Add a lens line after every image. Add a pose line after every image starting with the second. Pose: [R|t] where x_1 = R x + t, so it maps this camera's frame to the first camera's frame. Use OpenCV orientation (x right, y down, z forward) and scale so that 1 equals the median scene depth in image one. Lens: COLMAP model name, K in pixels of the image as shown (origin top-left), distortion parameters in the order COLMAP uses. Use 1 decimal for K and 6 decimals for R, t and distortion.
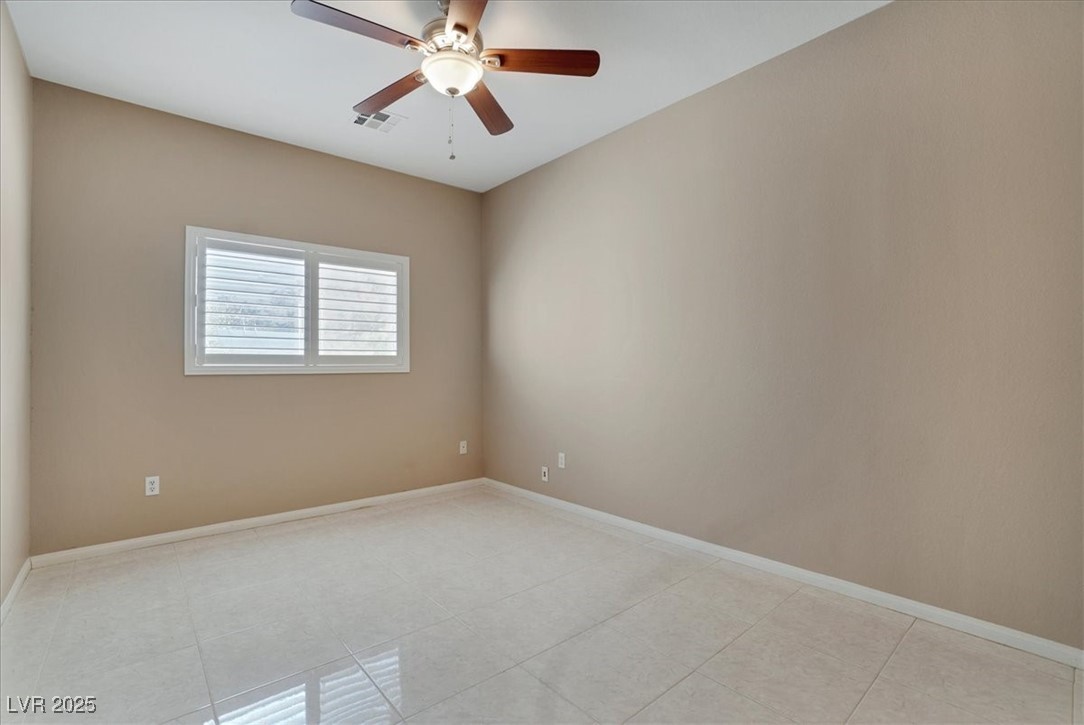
lens RADIAL K [[485.6, 0, 539.5], [0, 485.6, 362.4], [0, 0, 1]] dist [-0.044138, 0.022922]
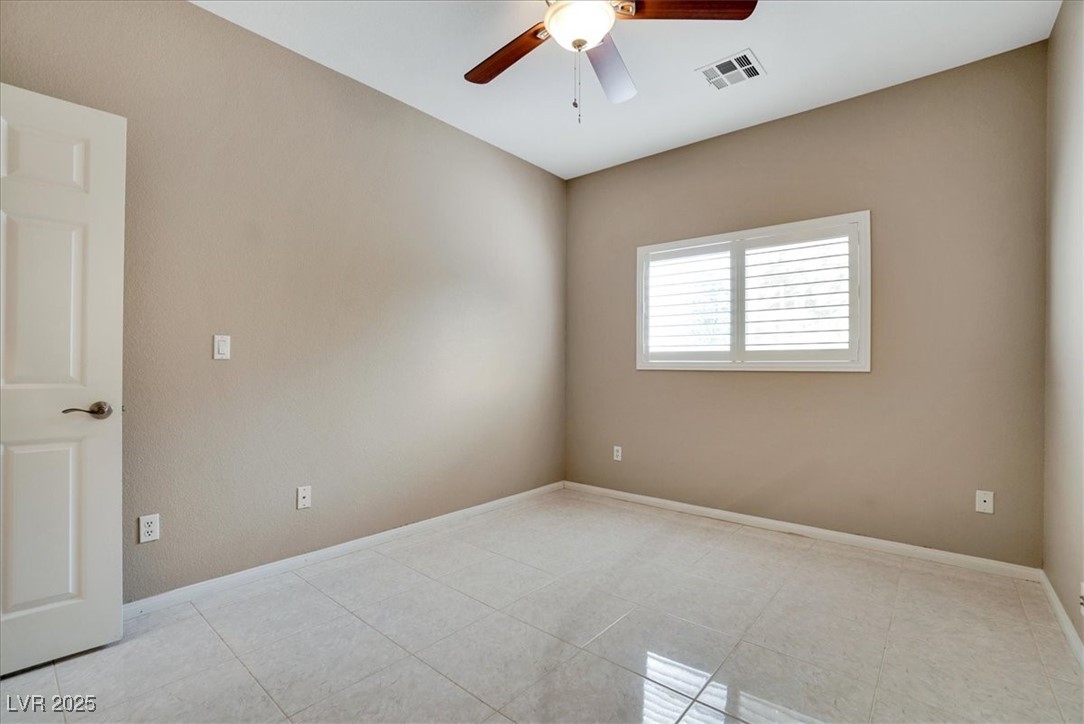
lens RADIAL K [[485.6, 0, 539.5], [0, 485.6, 361.9], [0, 0, 1]] dist [-0.044138, 0.022922]
pose [[0.194986, 0.005027, -0.980793, 0.374942], [0.007334, 0.999951, 0.006583, -0.002525], [0.980779, -0.008477, 0.194939, 0.440525]]
